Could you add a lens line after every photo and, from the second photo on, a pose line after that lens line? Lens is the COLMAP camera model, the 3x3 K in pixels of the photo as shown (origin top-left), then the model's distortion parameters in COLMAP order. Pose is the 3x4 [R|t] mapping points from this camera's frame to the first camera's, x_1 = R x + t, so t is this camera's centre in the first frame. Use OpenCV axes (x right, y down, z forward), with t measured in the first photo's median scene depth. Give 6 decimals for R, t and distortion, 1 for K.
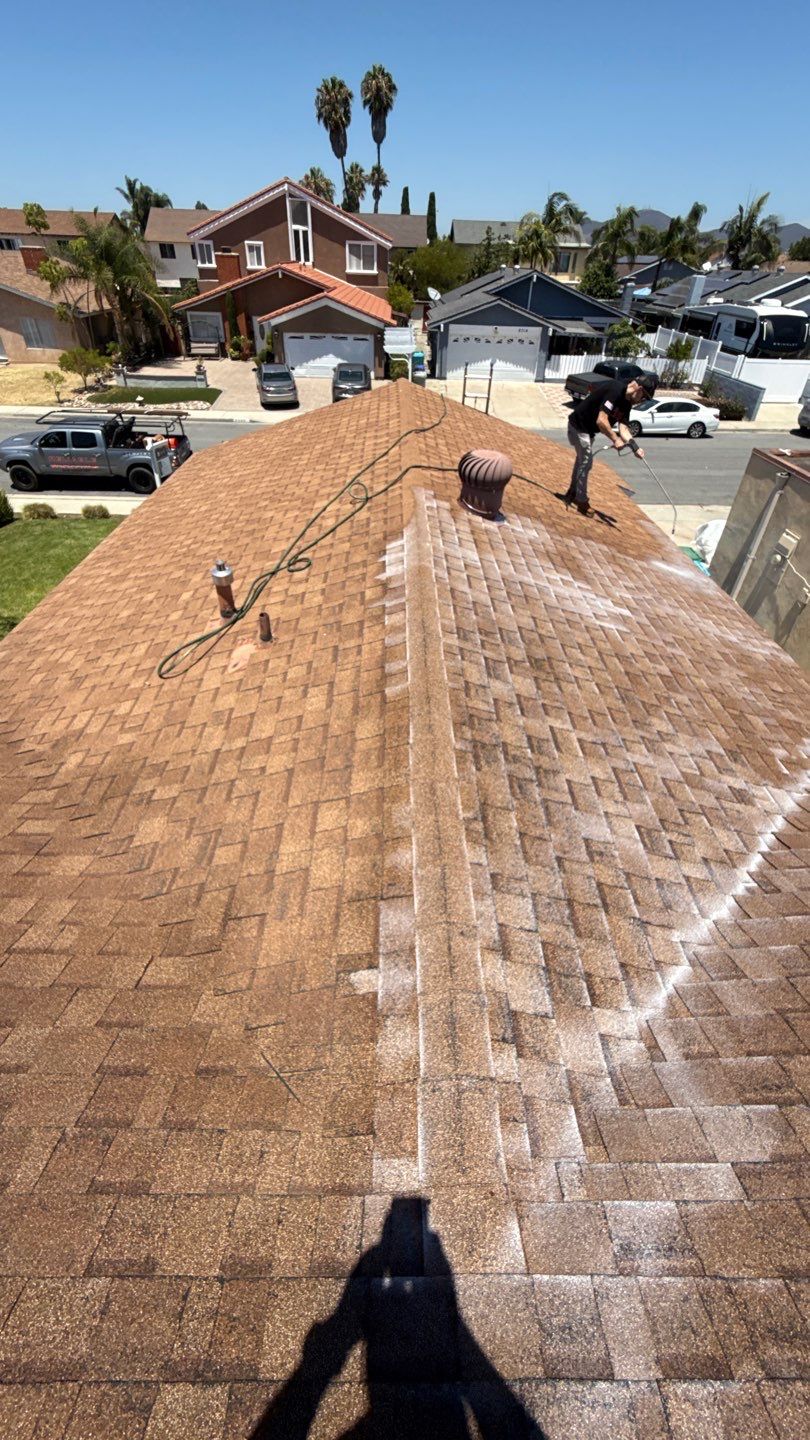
lens RADIAL K [[571.7, 0, 408.7], [0, 571.7, 716.3], [0, 0, 1]] dist [0.001405, -0.000136]
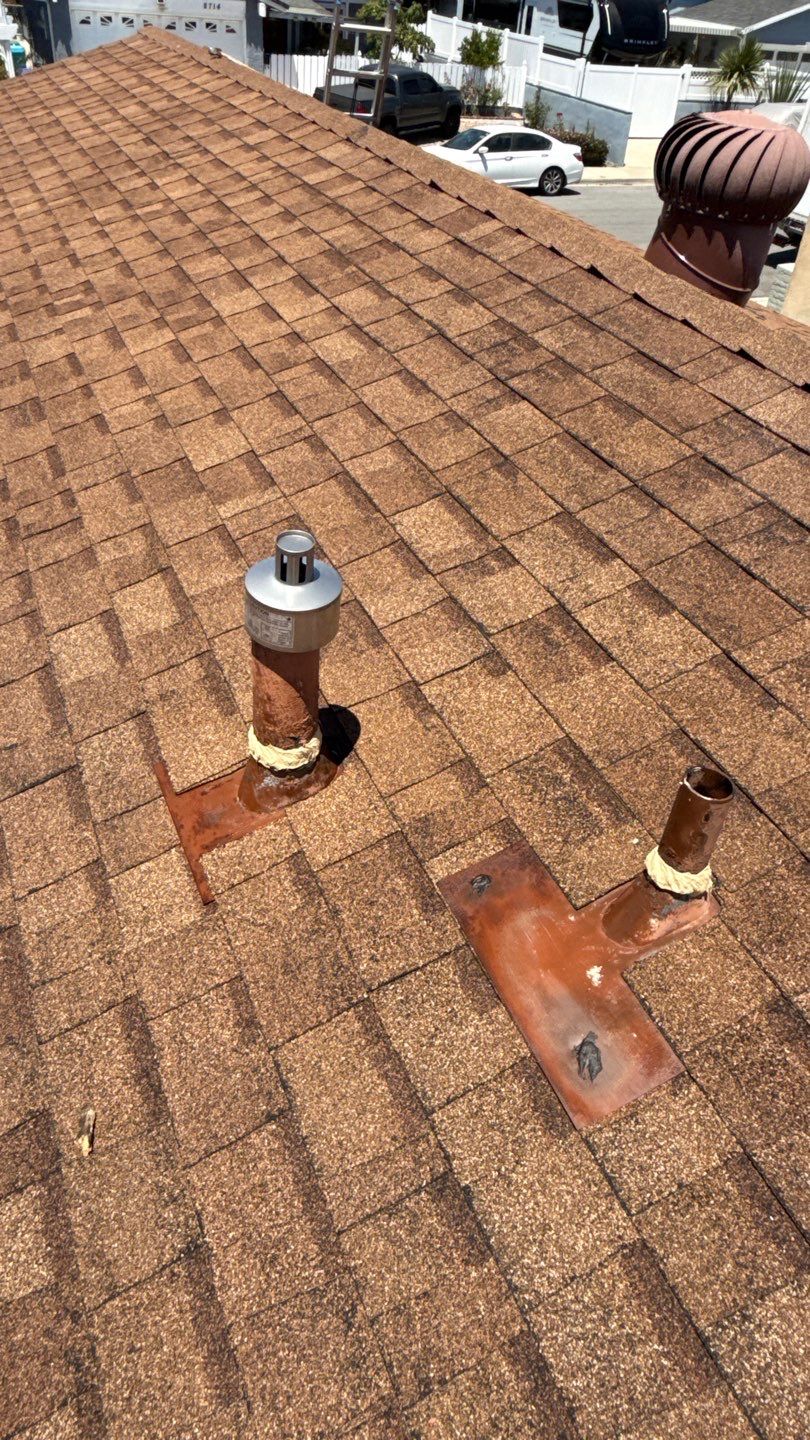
lens RADIAL K [[989.4, 0, 409.9], [0, 989.4, 715.5], [0, 0, 1]] dist [0.000481, 0.001359]
pose [[0.928891, -0.193358, 0.315871, -0.228787], [0.190300, 0.980877, 0.040816, -0.118048], [-0.317723, 0.022197, 0.947924, 0.358229]]
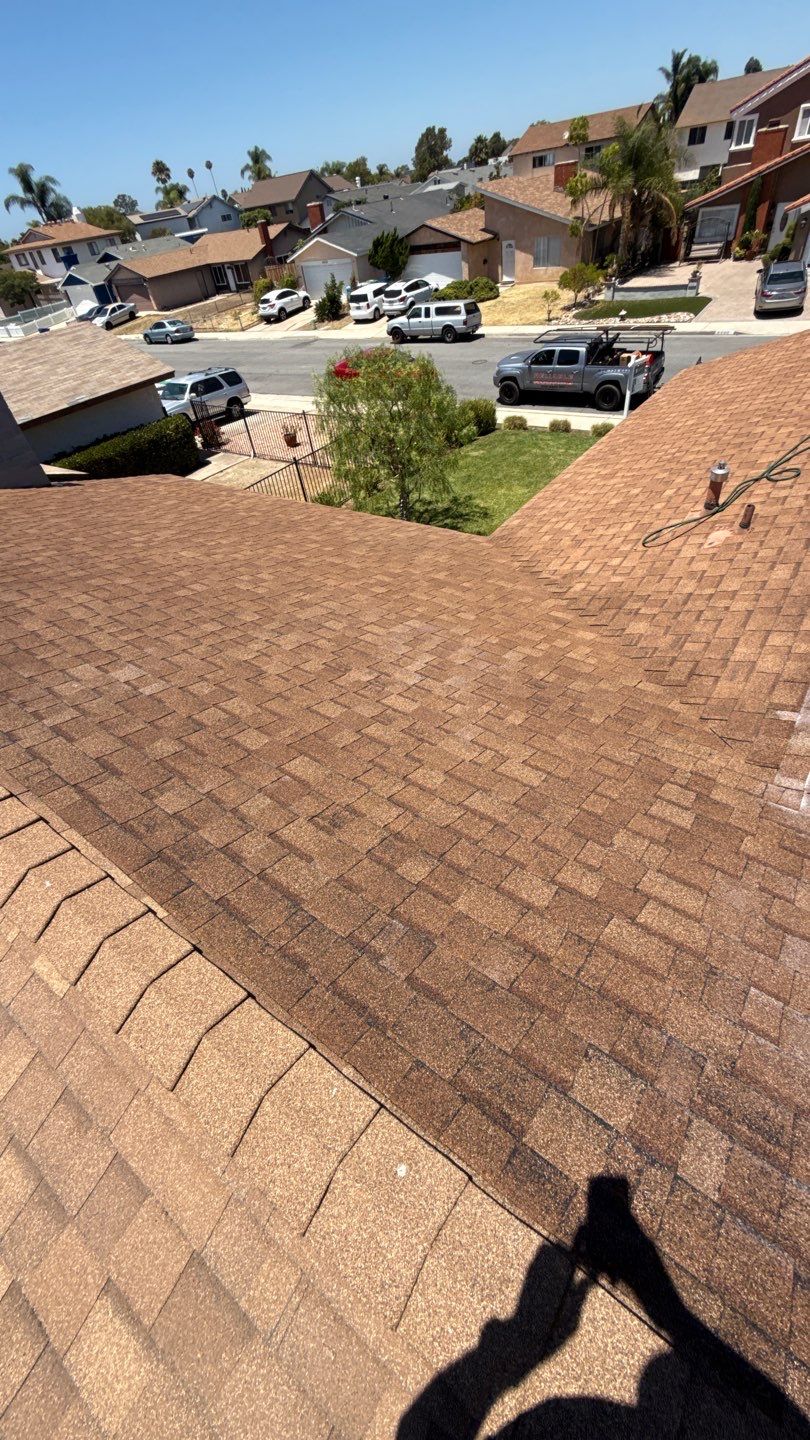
lens RADIAL K [[573.2, 0, 405.0], [0, 573.2, 718.3], [0, 0, 1]] dist [-0.001703, 0.000146]
pose [[0.782957, 0.322916, -0.531698, -0.015135], [-0.260121, 0.946354, 0.191706, 0.110679], [0.565080, -0.011791, 0.824952, -0.236445]]
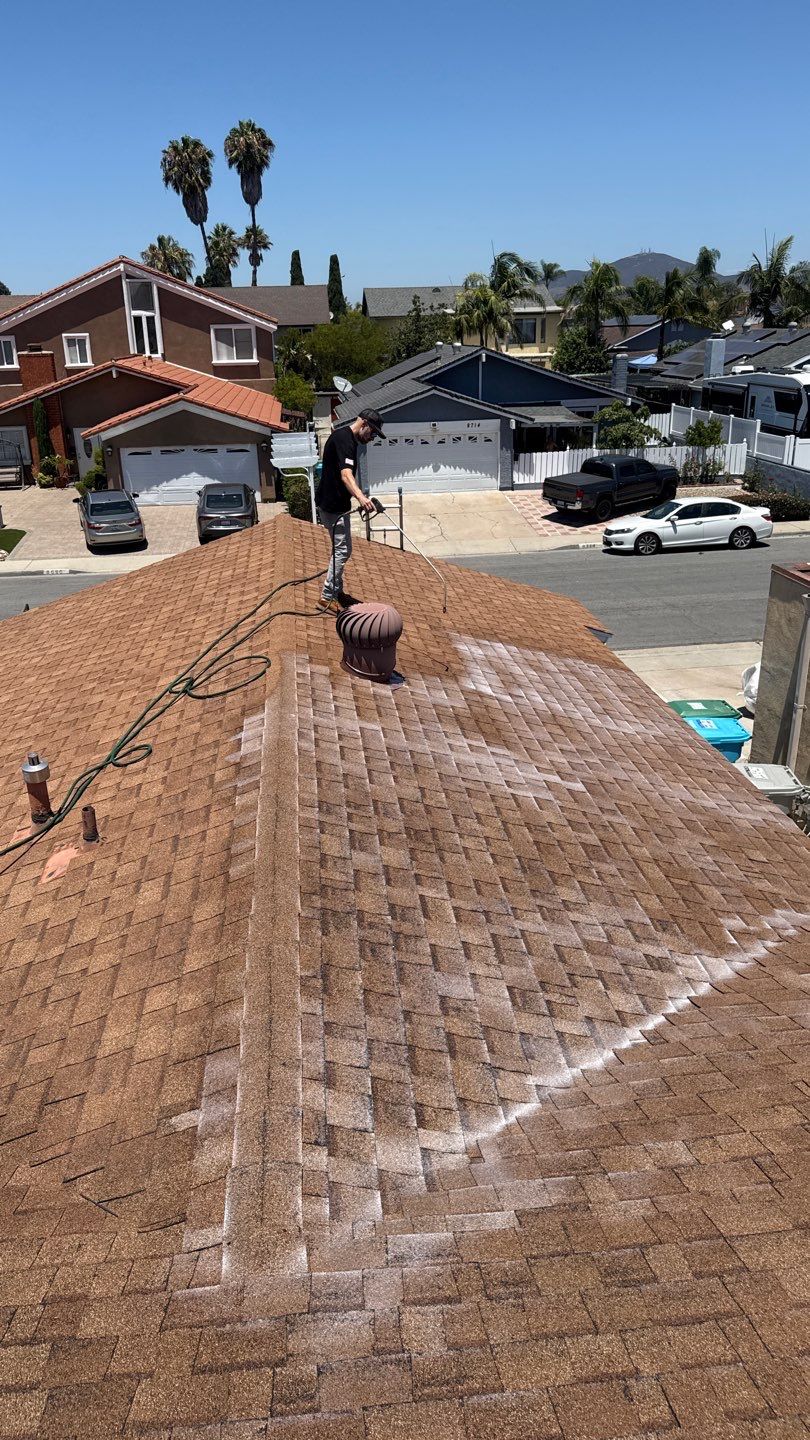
lens RADIAL K [[996.4, 0, 402.7], [0, 996.4, 720.5], [0, 0, 1]] dist [0.181796, -0.385201]
pose [[0.995077, -0.078544, 0.060440, 0.061902], [0.093112, 0.949797, -0.298692, 0.091805], [-0.033945, 0.302849, 0.952434, -0.228715]]
